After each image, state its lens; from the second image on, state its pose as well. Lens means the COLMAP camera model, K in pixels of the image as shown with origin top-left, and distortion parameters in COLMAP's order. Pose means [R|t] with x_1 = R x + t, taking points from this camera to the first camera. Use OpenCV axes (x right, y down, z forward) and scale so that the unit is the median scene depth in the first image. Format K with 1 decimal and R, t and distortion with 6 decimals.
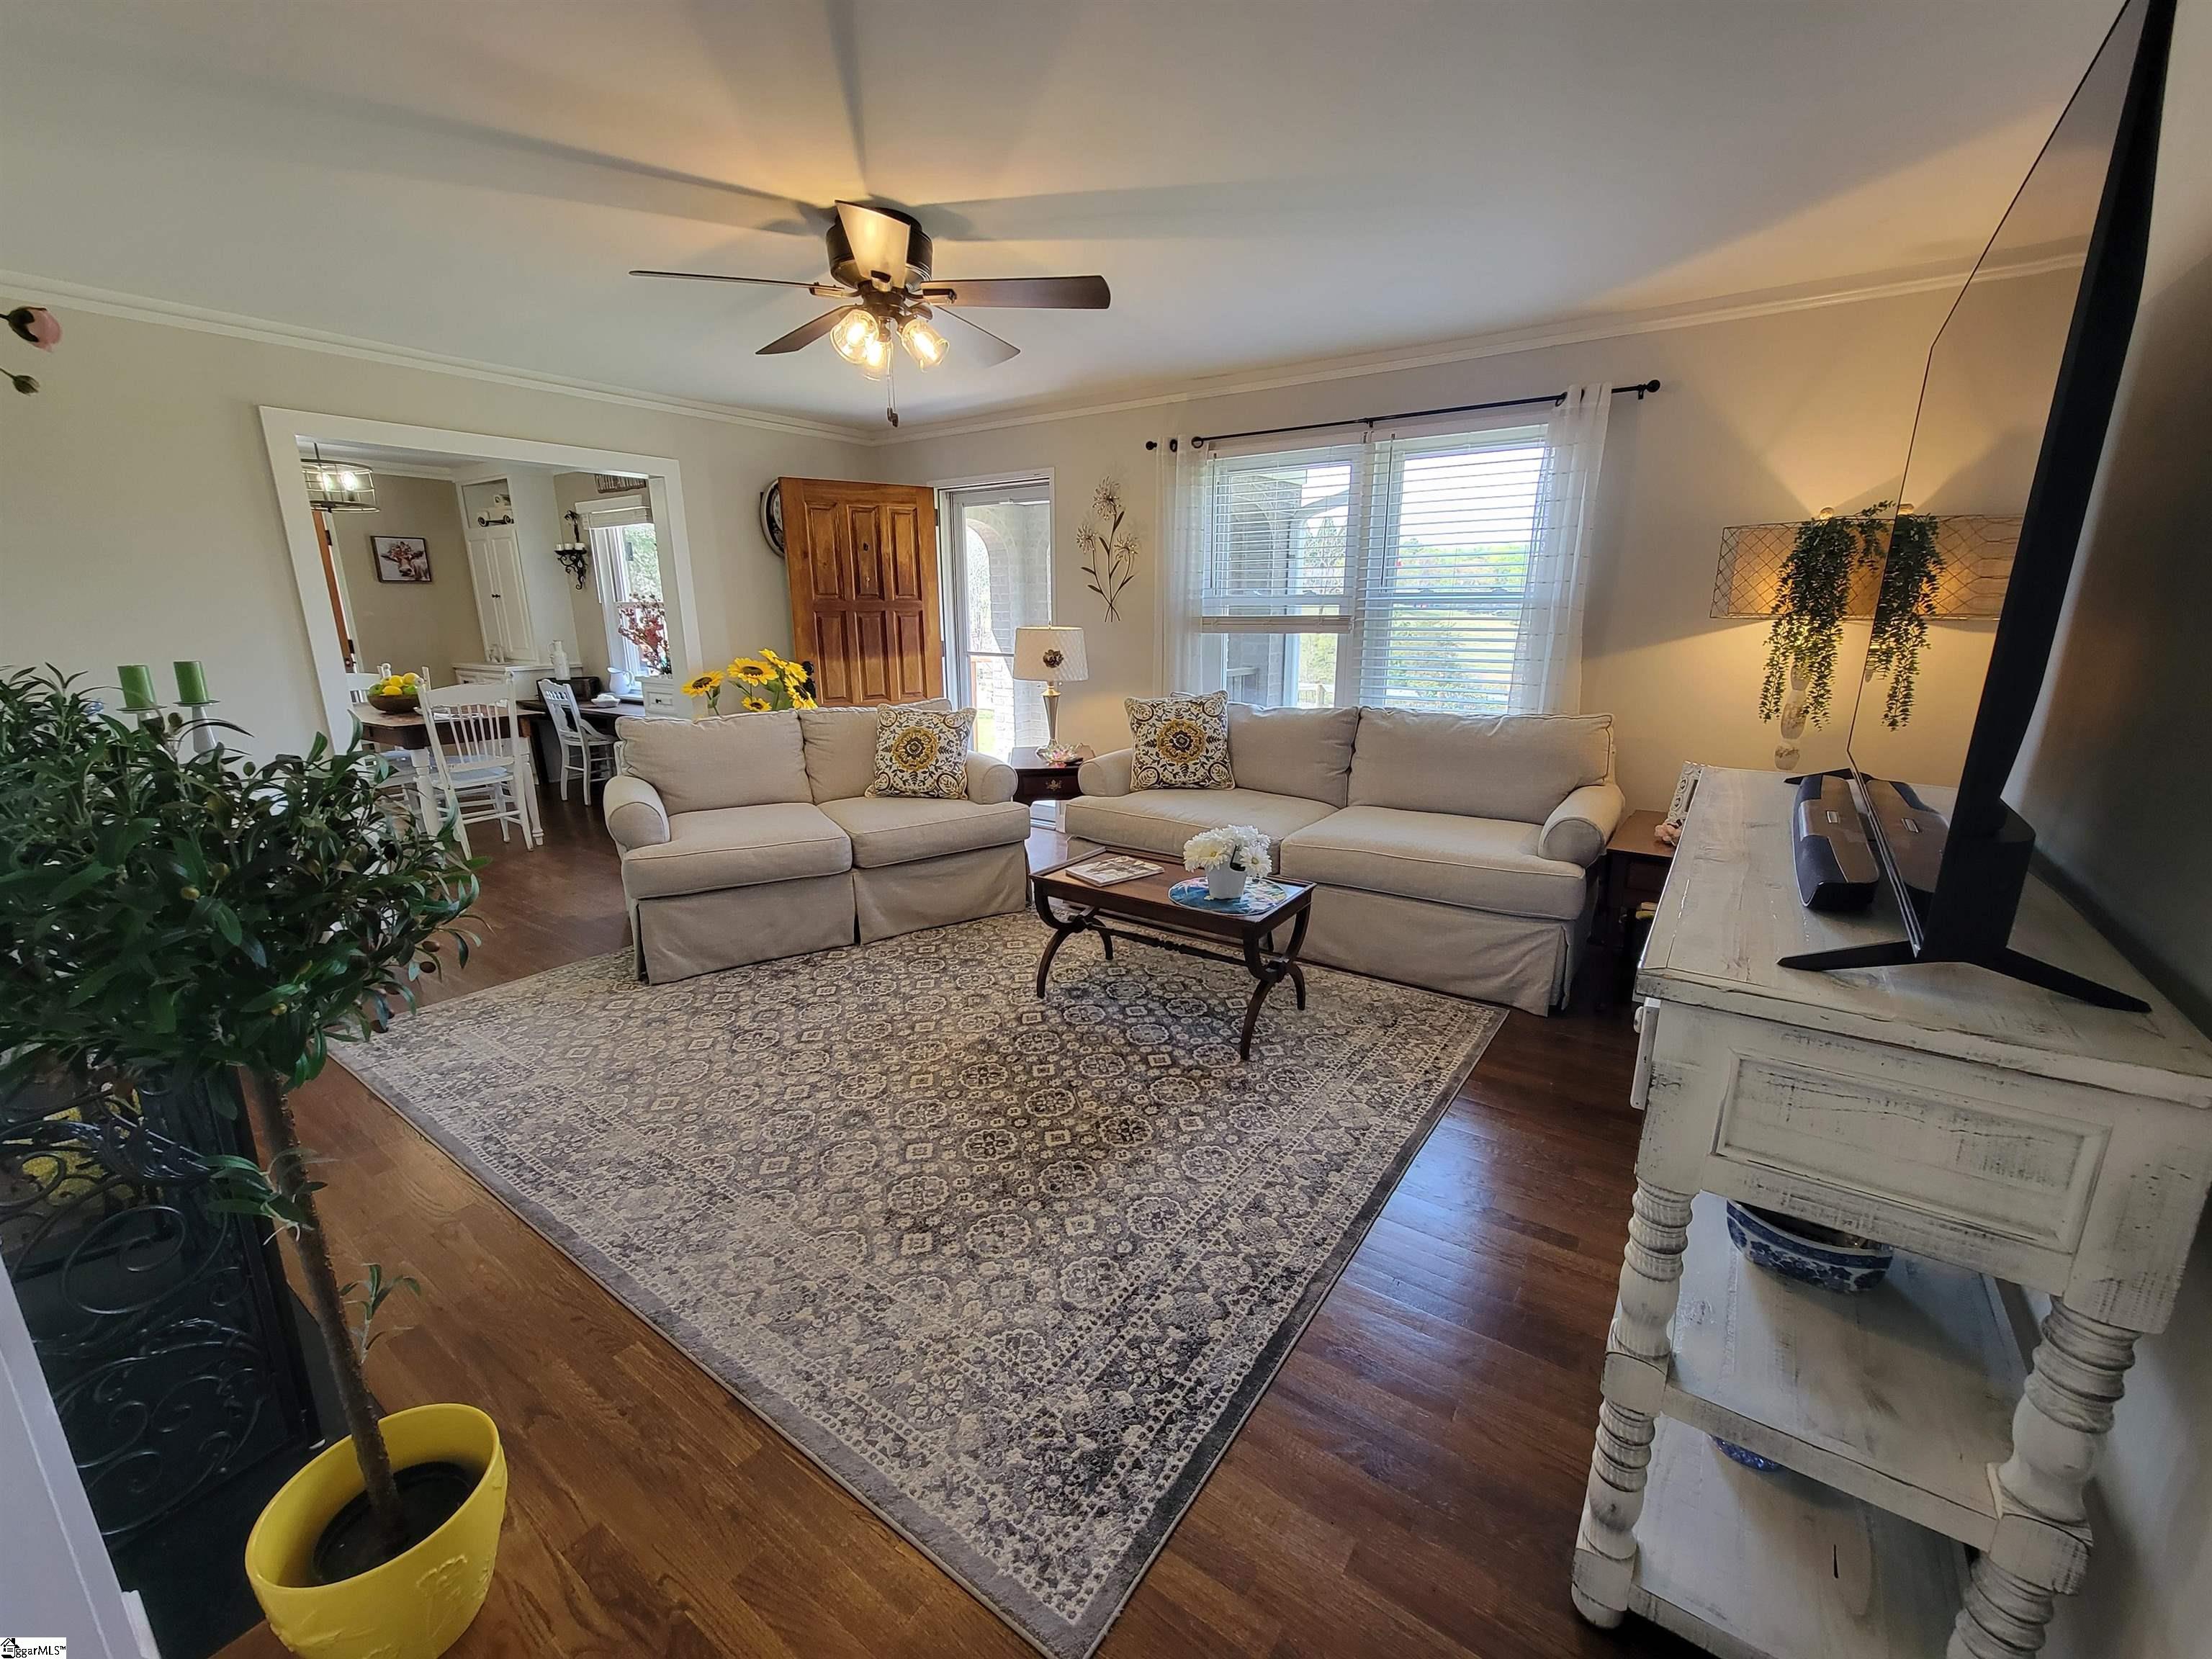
lens RADIAL K [[904.7, 0, 1114.1], [0, 904.7, 834.6], [0, 0, 1]] dist [-0.002493, 0.000948]
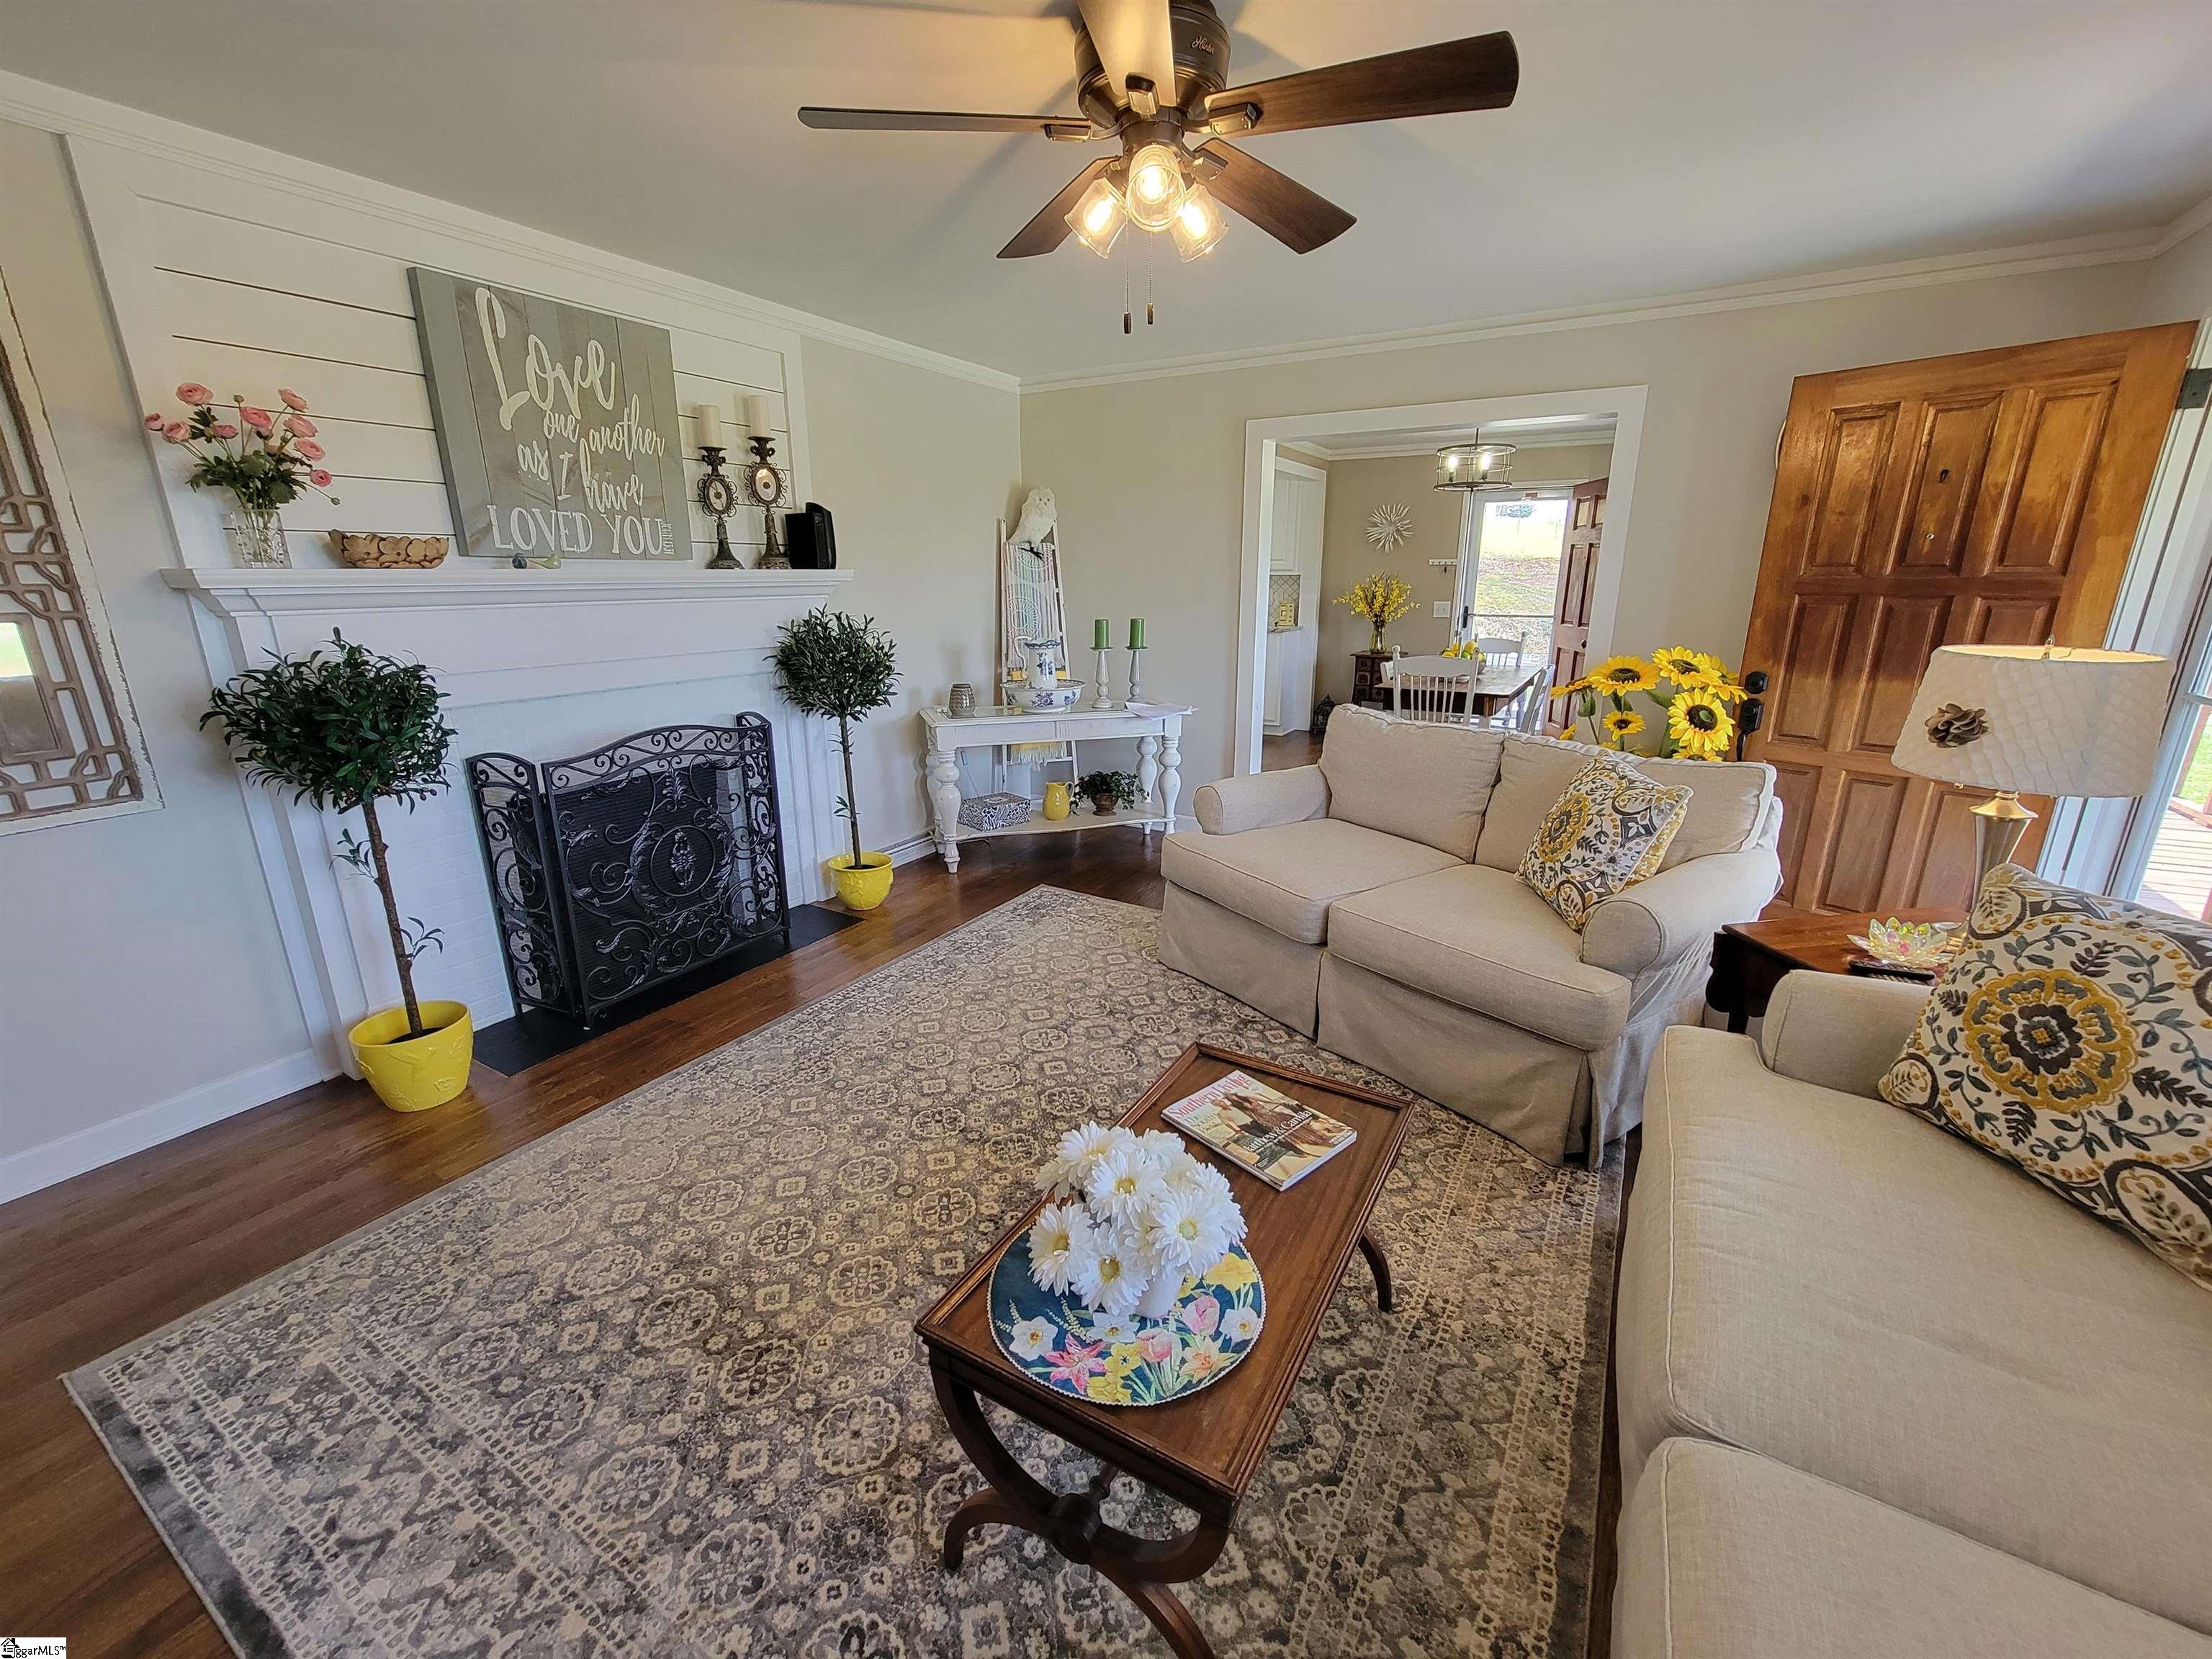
lens RADIAL K [[904.7, 0, 1107.8], [0, 904.7, 834.0], [0, 0, 1]] dist [-0.002493, 0.000948]
pose [[0.074152, 0.281402, -0.956721, 0.335543], [-0.244220, 0.935273, 0.256165, -0.172004], [0.966881, 0.214655, 0.138076, 0.626450]]
